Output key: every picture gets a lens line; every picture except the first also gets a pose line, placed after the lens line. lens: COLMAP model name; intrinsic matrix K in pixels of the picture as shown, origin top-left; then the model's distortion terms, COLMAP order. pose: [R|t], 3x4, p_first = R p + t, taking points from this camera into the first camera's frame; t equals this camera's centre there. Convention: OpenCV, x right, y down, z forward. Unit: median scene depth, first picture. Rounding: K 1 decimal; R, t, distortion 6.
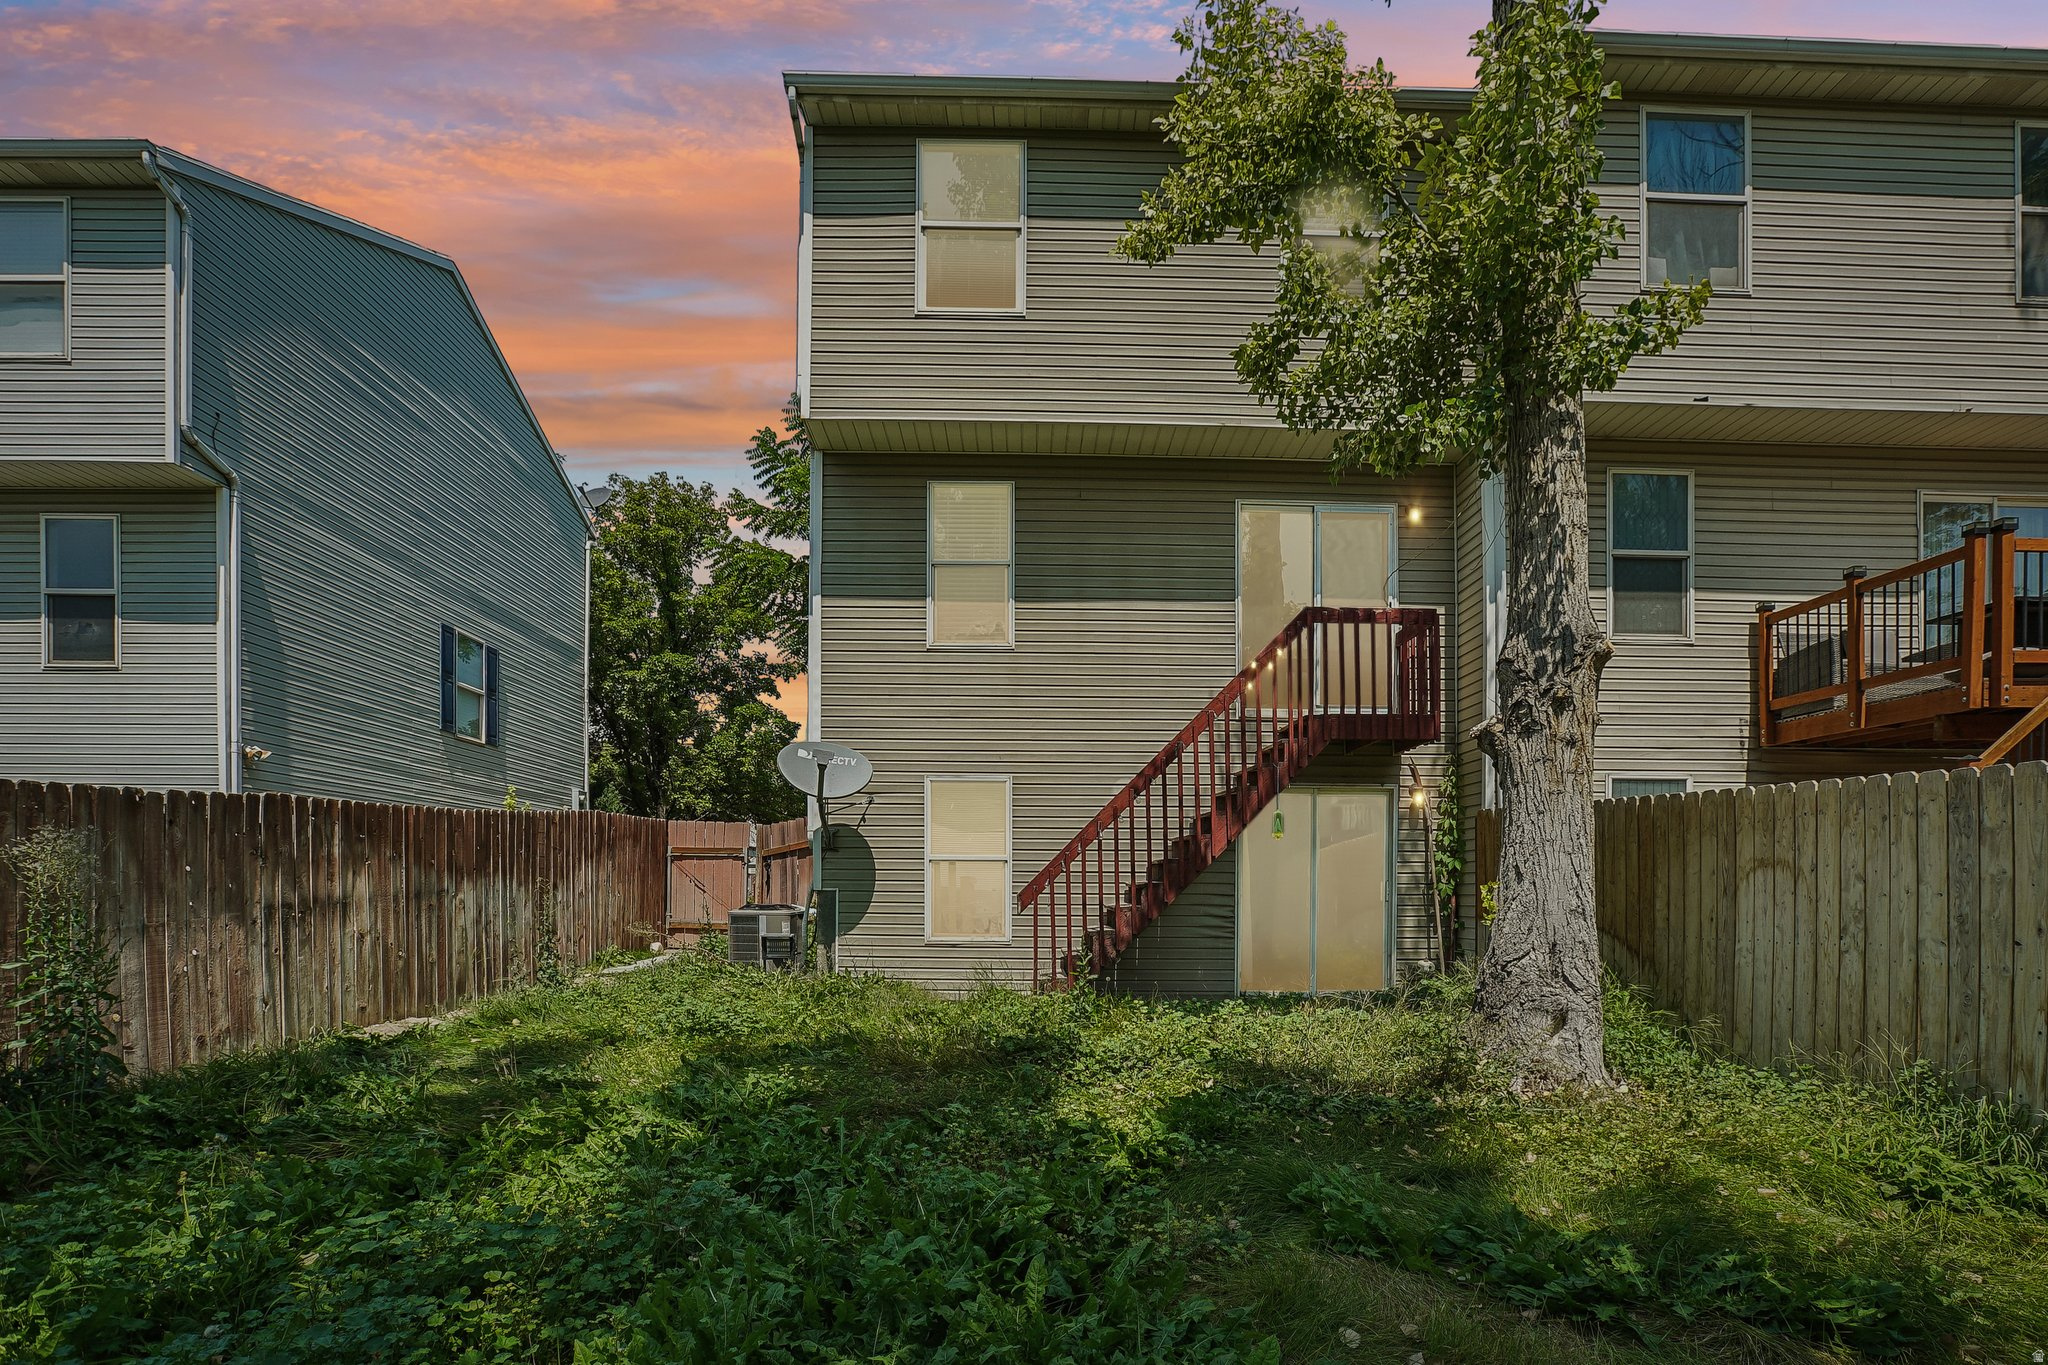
lens RADIAL K [[1003.1, 0, 1026.1], [0, 1003.1, 907.7], [0, 0, 1]] dist [-0.023545, 0.001049]
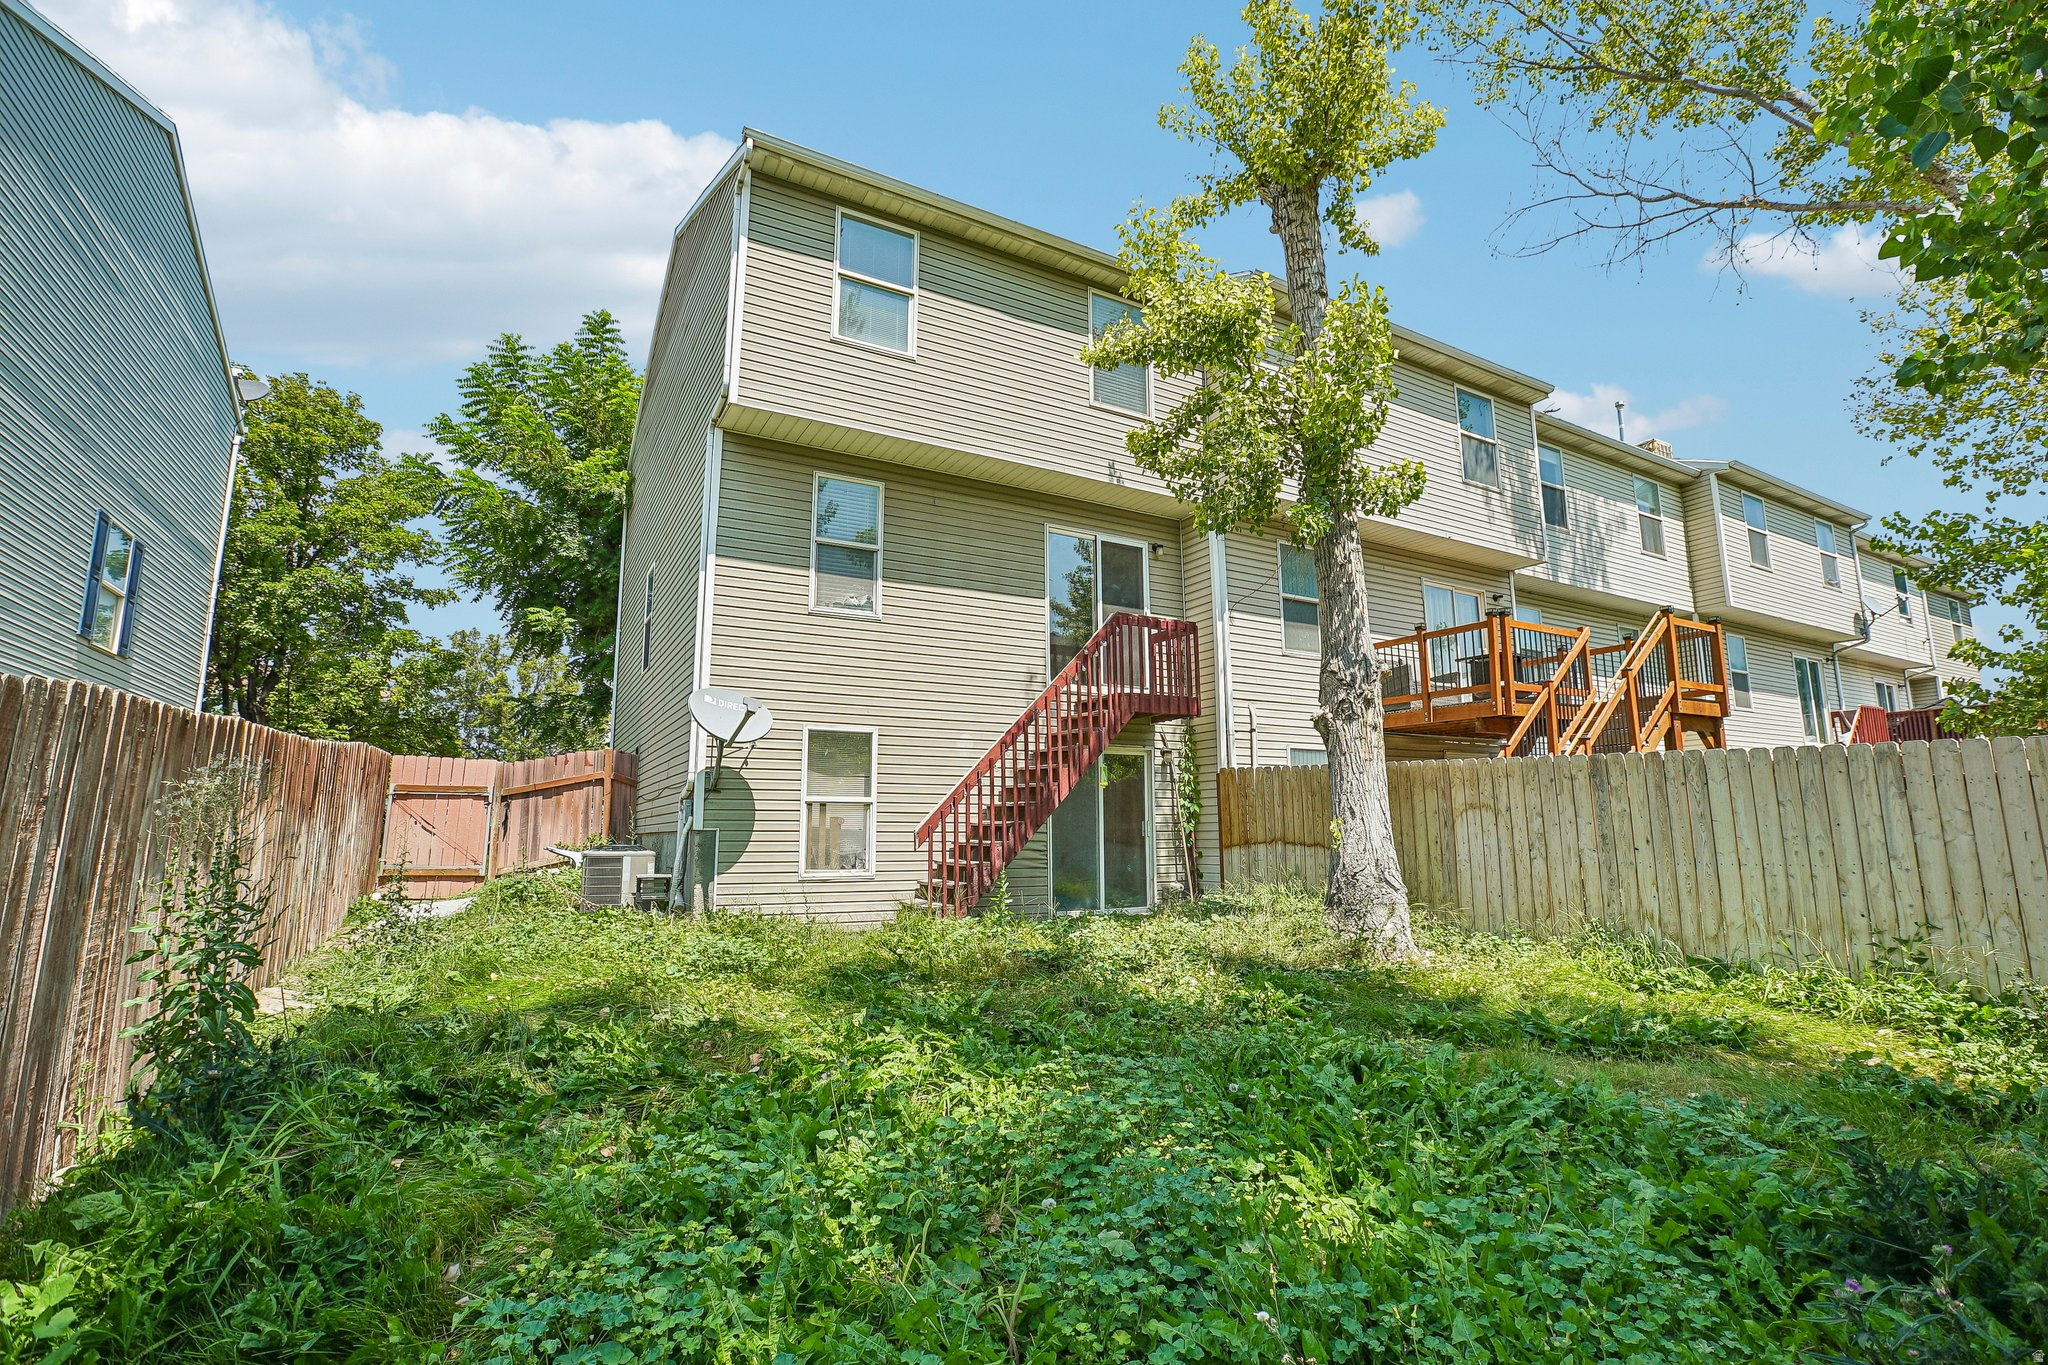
lens RADIAL K [[941.1, 0, 1026.9], [0, 941.1, 688.3], [0, 0, 1]] dist [-0.049619, 0.017617]
pose [[0.882184, 0.064228, 0.466503, -0.400591], [0.016160, 0.985942, -0.166302, 0.004116], [-0.470627, 0.154248, 0.868745, -0.012878]]
